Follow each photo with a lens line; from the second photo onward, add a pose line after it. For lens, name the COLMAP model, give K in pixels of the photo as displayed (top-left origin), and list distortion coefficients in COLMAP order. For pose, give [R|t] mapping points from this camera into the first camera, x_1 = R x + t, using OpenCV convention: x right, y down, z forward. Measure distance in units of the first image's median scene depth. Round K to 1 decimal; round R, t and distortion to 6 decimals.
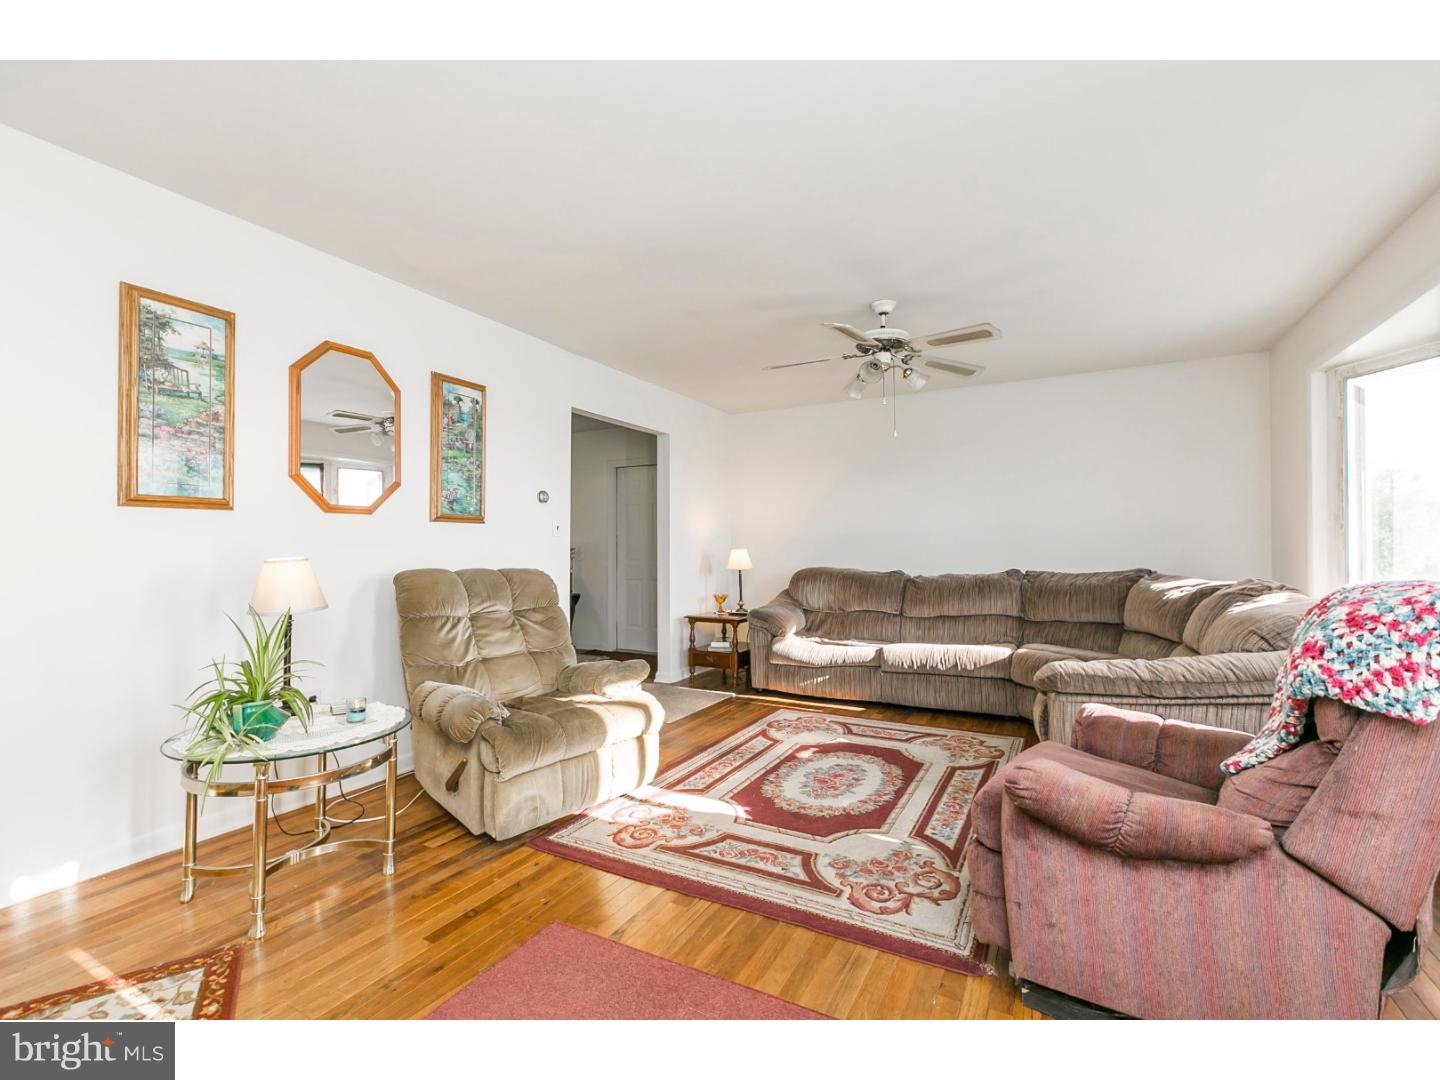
lens RADIAL K [[644.7, 0, 714.8], [0, 644.7, 538.0], [0, 0, 1]] dist [0.009700, -0.000857]
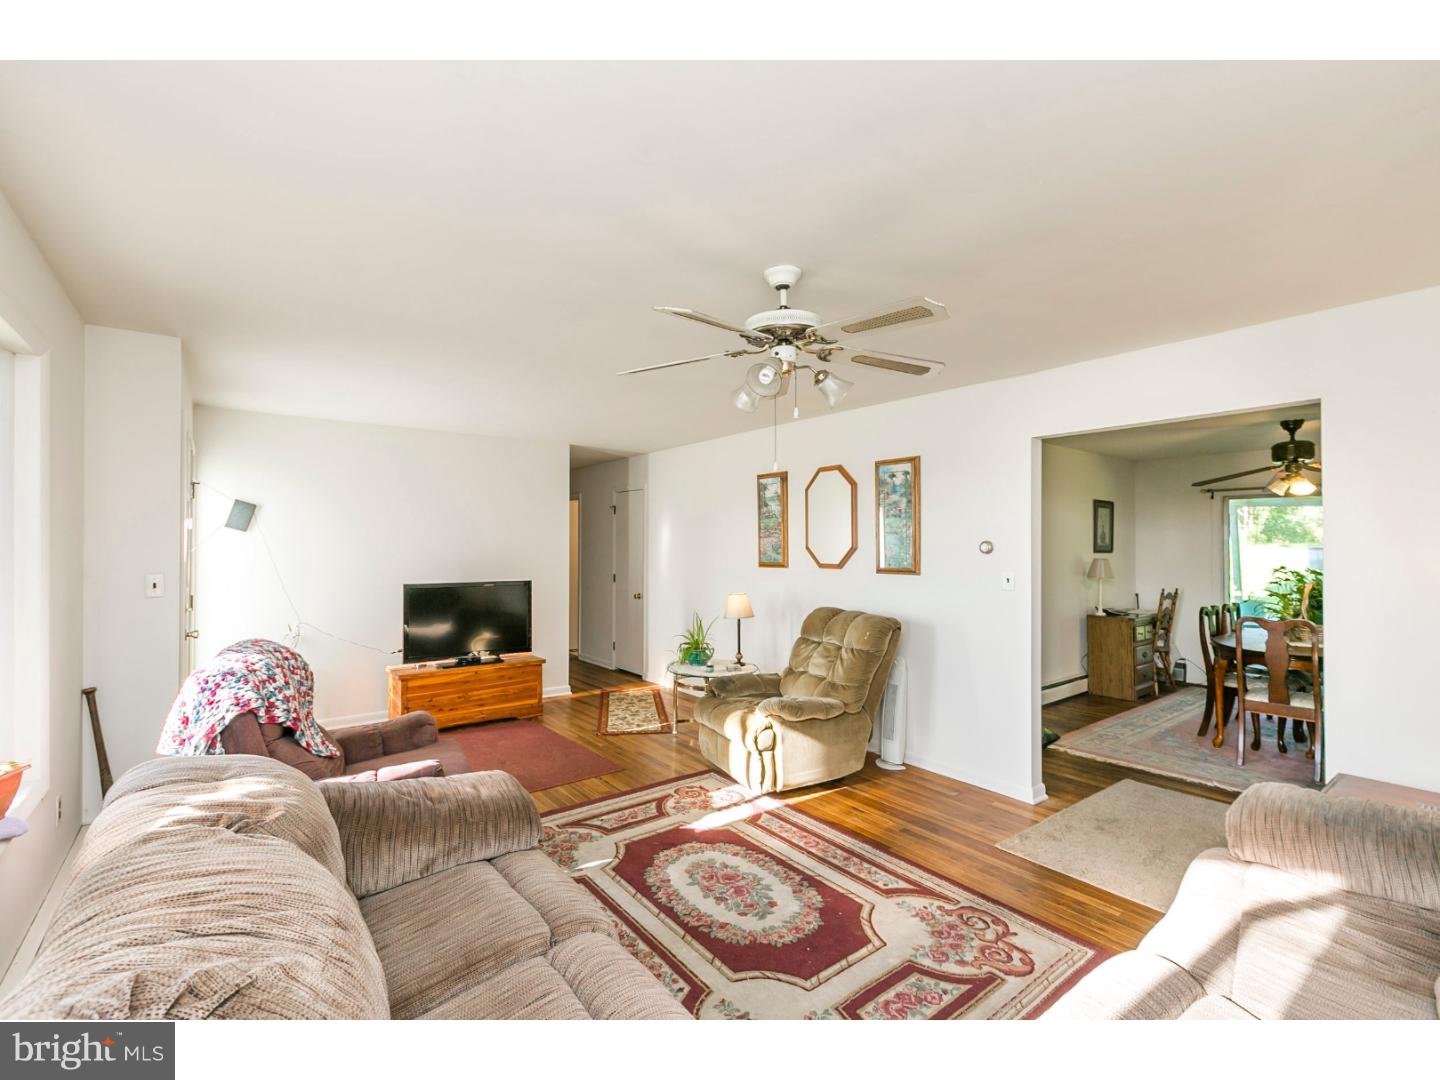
lens RADIAL K [[644.7, 0, 714.9], [0, 644.7, 544.4], [0, 0, 1]] dist [0.009700, -0.000857]
pose [[-0.404184, -0.000960, -0.914677, 1.035755], [0.016115, 0.999837, -0.008170, -0.089959], [0.914536, -0.018042, -0.404103, 1.388855]]
